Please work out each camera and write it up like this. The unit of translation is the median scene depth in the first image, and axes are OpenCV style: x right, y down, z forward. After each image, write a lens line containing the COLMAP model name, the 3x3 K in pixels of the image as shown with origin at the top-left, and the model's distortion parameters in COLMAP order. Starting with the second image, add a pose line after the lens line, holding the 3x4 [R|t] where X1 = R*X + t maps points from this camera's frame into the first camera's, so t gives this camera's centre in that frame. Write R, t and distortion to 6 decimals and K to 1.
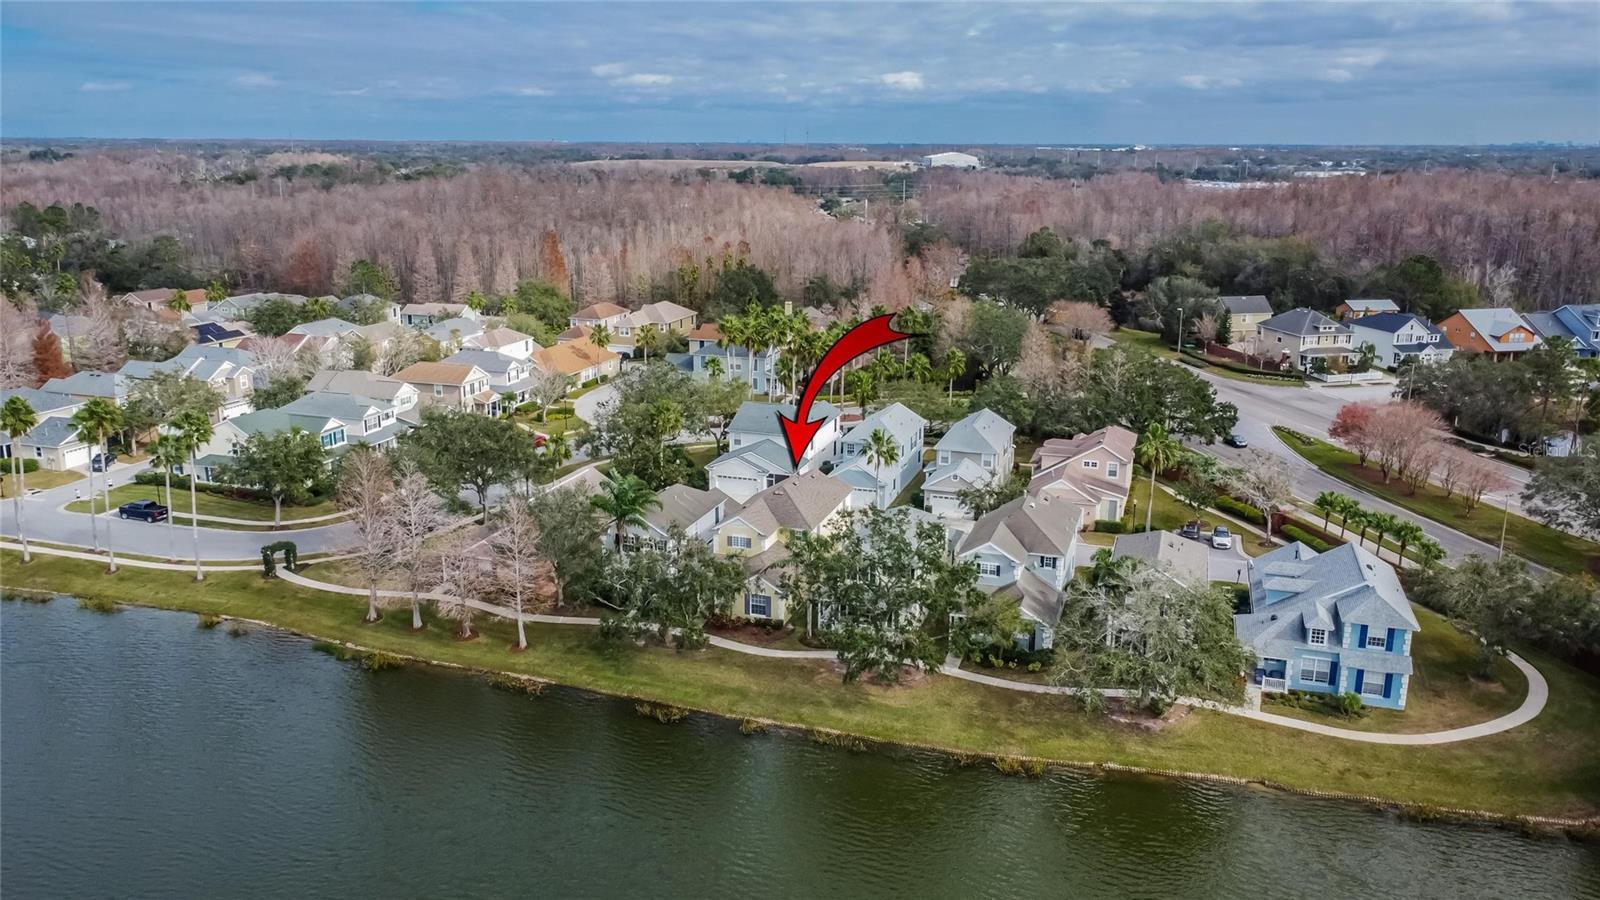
lens RADIAL K [[1218.1, 0, 800.0], [0, 1218.1, 450.0], [0, 0, 1]] dist [0.002093, 0.009350]
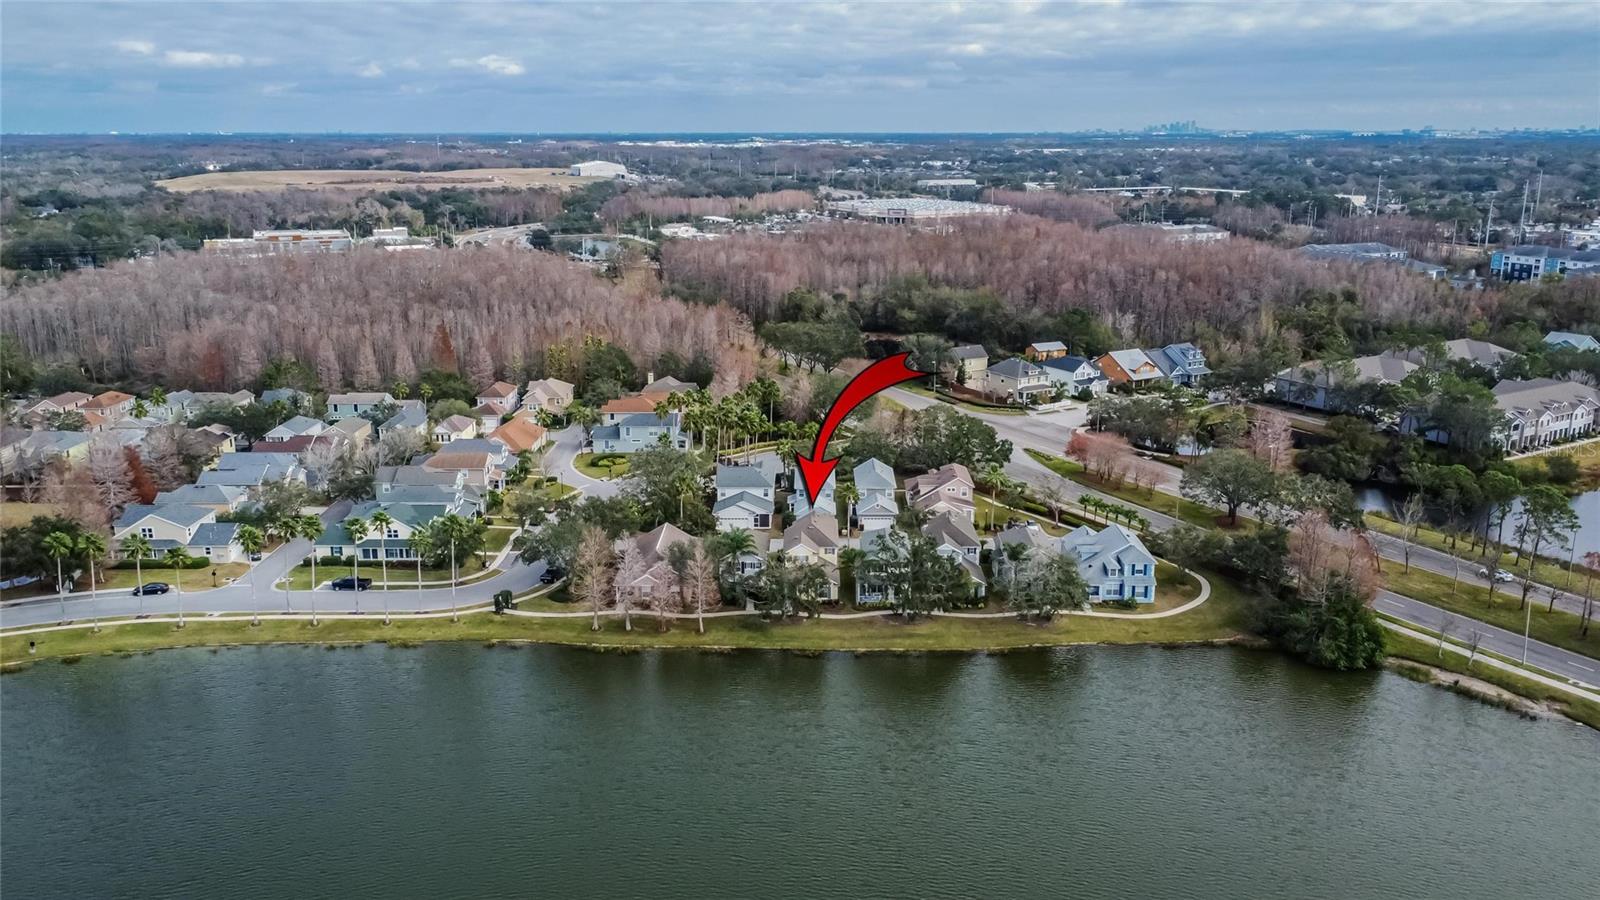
lens RADIAL K [[1301.6, 0, 800.0], [0, 1301.6, 450.0], [0, 0, 1]] dist [0.011186, 0.004460]
pose [[0.948803, -0.084848, 0.304258, -0.446762], [0.082285, 0.996382, 0.021262, -0.087753], [-0.304961, 0.004863, 0.952352, -0.571566]]
